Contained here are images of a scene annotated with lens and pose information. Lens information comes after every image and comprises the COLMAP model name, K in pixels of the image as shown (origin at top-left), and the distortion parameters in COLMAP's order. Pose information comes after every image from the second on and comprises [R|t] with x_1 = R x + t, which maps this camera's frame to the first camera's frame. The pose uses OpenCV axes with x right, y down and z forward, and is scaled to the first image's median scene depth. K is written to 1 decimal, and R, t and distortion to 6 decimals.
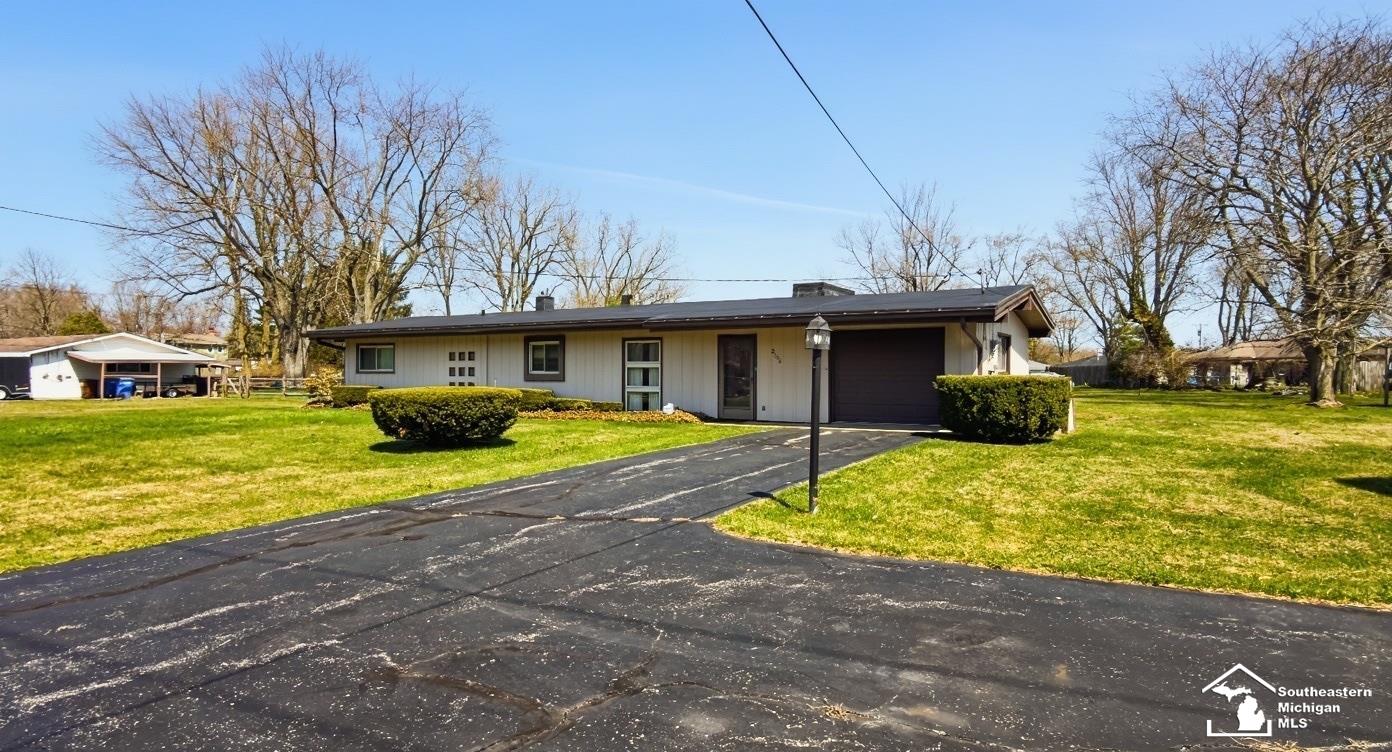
lens RADIAL K [[764.0, 0, 696.0], [0, 764.0, 376.0], [0, 0, 1]] dist [-0.001175, 0.000141]
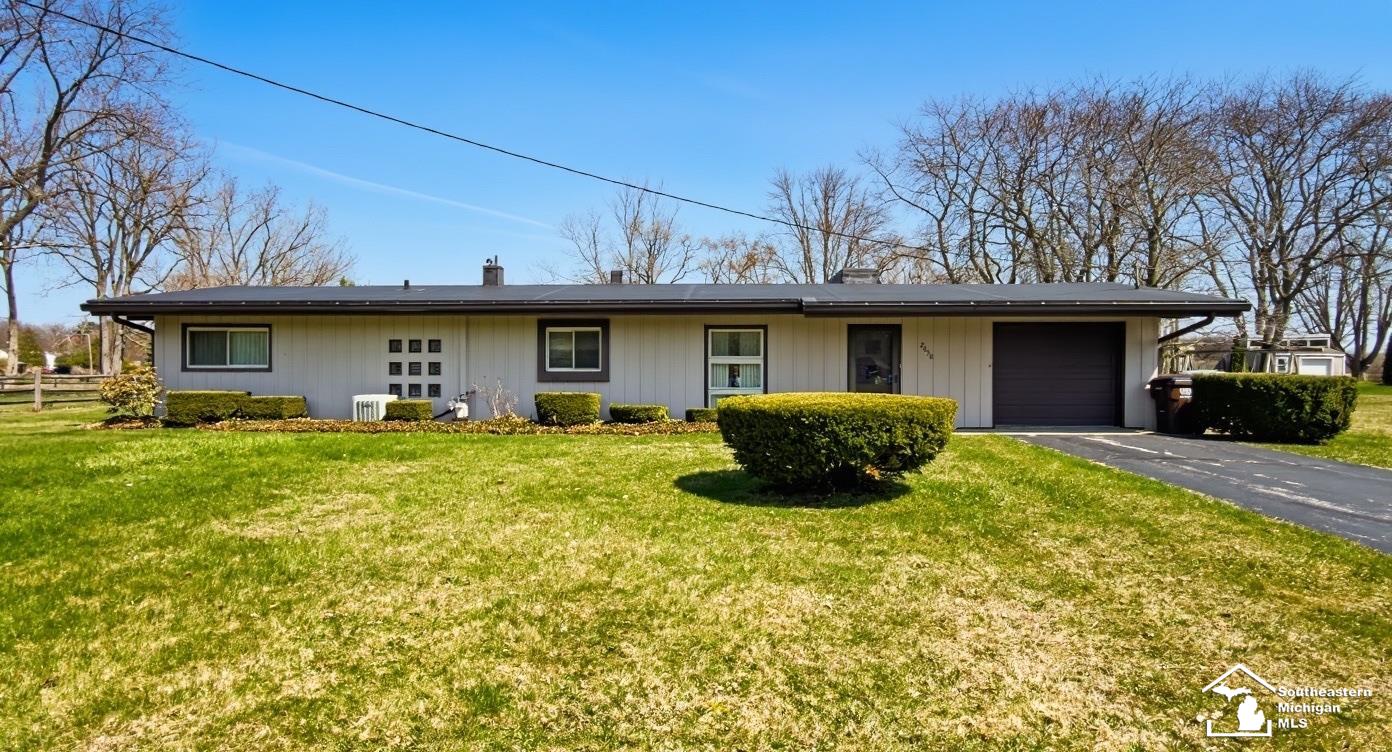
lens RADIAL K [[764.0, 0, 696.0], [0, 764.0, 376.0], [0, 0, 1]] dist [-0.001175, 0.000141]
pose [[0.886414, -0.004426, 0.462872, -0.439059], [0.002100, 0.999982, 0.005540, -0.002509], [-0.462888, -0.003938, 0.886408, 0.305222]]
